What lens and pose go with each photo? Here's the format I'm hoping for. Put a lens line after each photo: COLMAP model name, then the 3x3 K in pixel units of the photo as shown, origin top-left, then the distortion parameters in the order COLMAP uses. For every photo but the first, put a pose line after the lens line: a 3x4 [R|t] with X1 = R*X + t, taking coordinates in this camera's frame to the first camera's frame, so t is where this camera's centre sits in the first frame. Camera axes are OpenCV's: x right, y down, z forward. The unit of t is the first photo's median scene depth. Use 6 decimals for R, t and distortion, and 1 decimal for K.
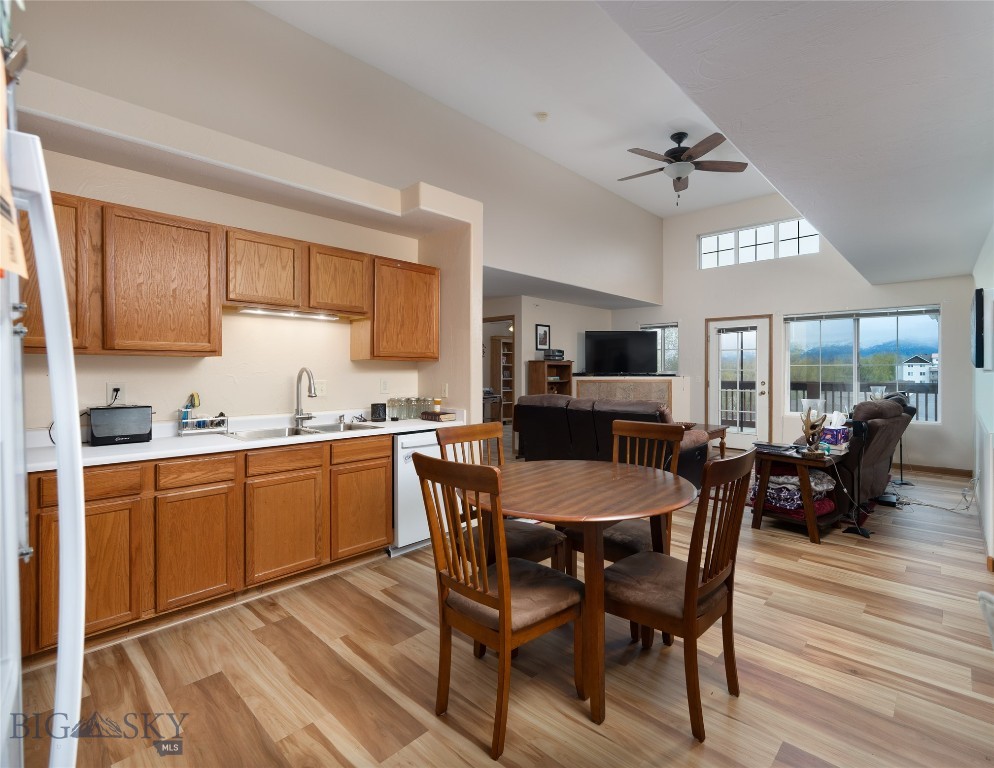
lens RADIAL K [[506.5, 0, 542.0], [0, 506.5, 371.4], [0, 0, 1]] dist [-0.006678, -0.000308]
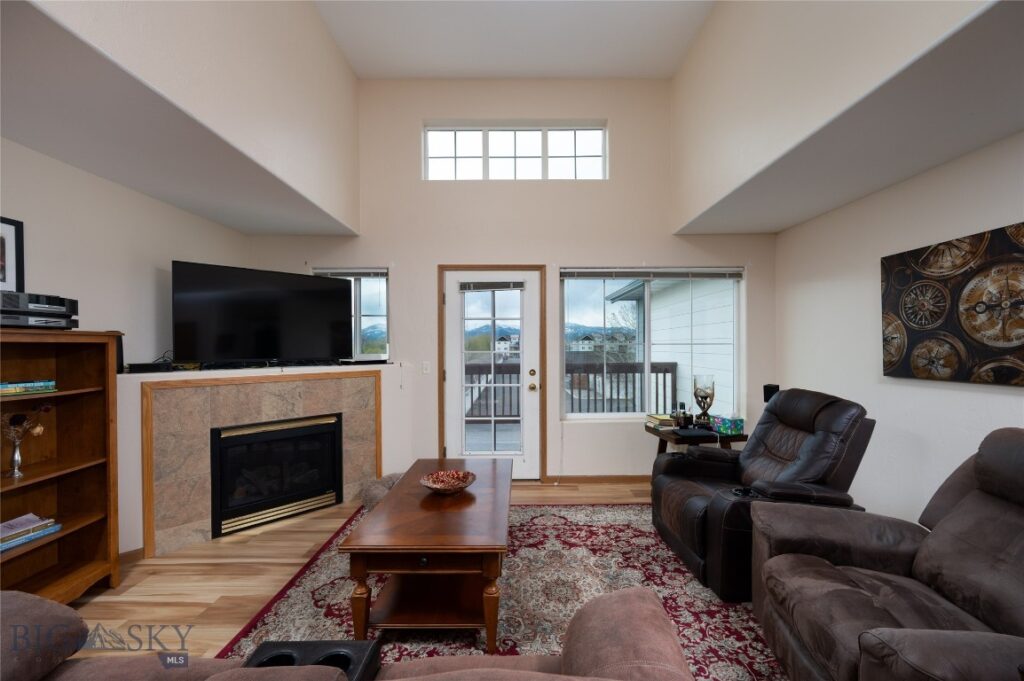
lens RADIAL K [[411.3, 0, 530.4], [0, 411.3, 347.4], [0, 0, 1]] dist [-0.001361, -0.001593]
pose [[0.745527, -0.007027, 0.666439, 0.083496], [0.007137, 0.999971, 0.002560, -0.008337], [-0.666437, 0.002848, 0.745555, 0.582358]]
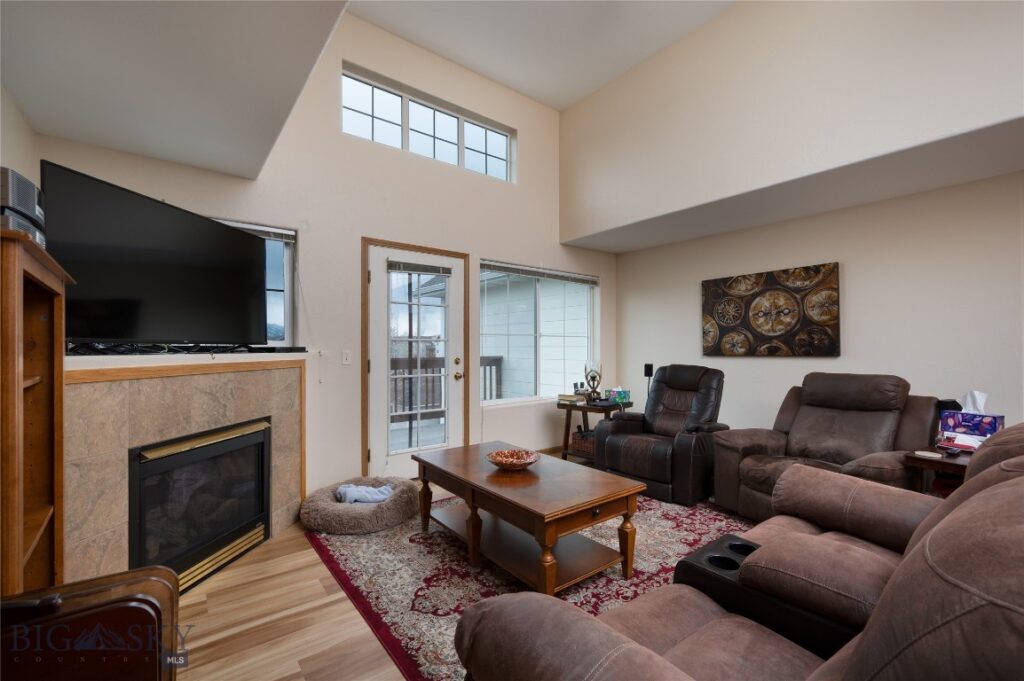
lens RADIAL K [[428.9, 0, 528.4], [0, 428.9, 346.6], [0, 0, 1]] dist [-0.004769, -0.000123]
pose [[0.170984, 0.002039, 0.985272, -0.071517], [0.004987, 0.999983, -0.002935, 0.007807], [-0.985261, 0.005415, 0.170971, 0.780287]]
